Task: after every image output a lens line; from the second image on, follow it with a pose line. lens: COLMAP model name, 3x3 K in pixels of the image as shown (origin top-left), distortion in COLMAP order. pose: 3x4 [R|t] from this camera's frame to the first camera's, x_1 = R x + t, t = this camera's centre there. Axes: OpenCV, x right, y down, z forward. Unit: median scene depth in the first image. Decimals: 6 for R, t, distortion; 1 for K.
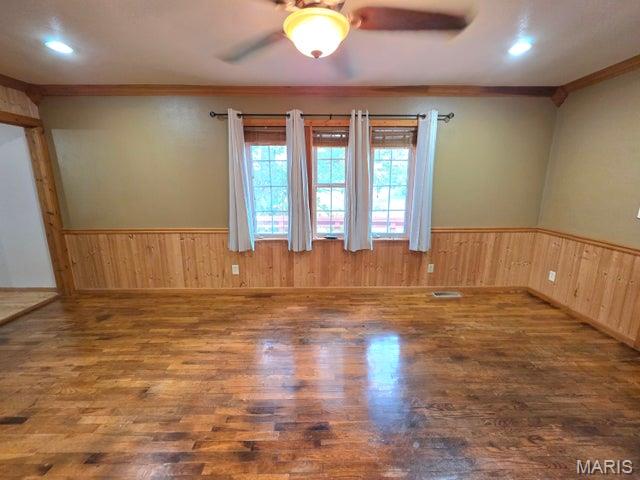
lens RADIAL K [[259.2, 0, 315.8], [0, 259.2, 238.4], [0, 0, 1]] dist [-0.001305, -0.000199]
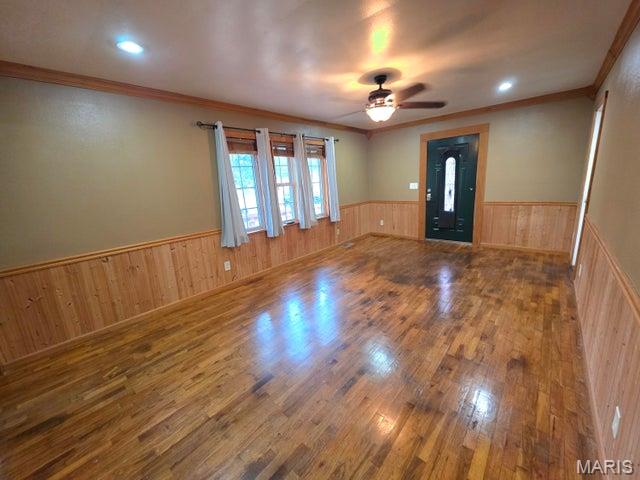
lens RADIAL K [[259.2, 0, 315.8], [0, 259.2, 238.4], [0, 0, 1]] dist [-0.001305, -0.000199]
pose [[0.675109, -0.199618, 0.710198, -0.884004], [0.216061, 0.973983, 0.068375, 0.014522], [-0.705369, 0.107285, 0.700674, -0.042671]]
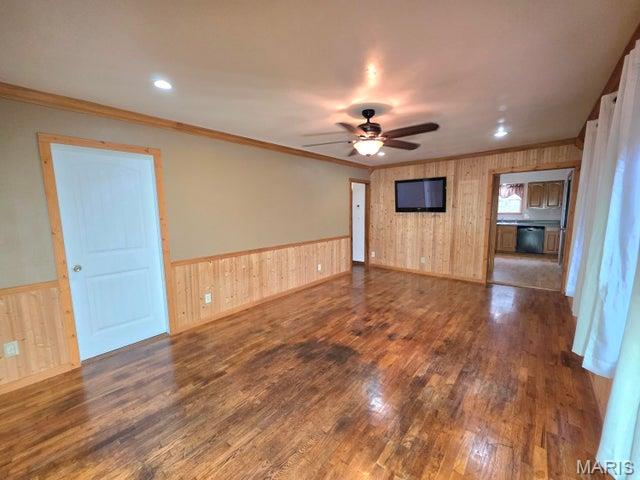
lens RADIAL K [[259.2, 0, 315.8], [0, 259.2, 238.4], [0, 0, 1]] dist [-0.001305, -0.000199]
pose [[-0.666669, 0.101050, -0.738472, 0.788905], [-0.136473, 0.957469, 0.254220, -0.199417], [0.732753, 0.270262, -0.624525, 0.882583]]
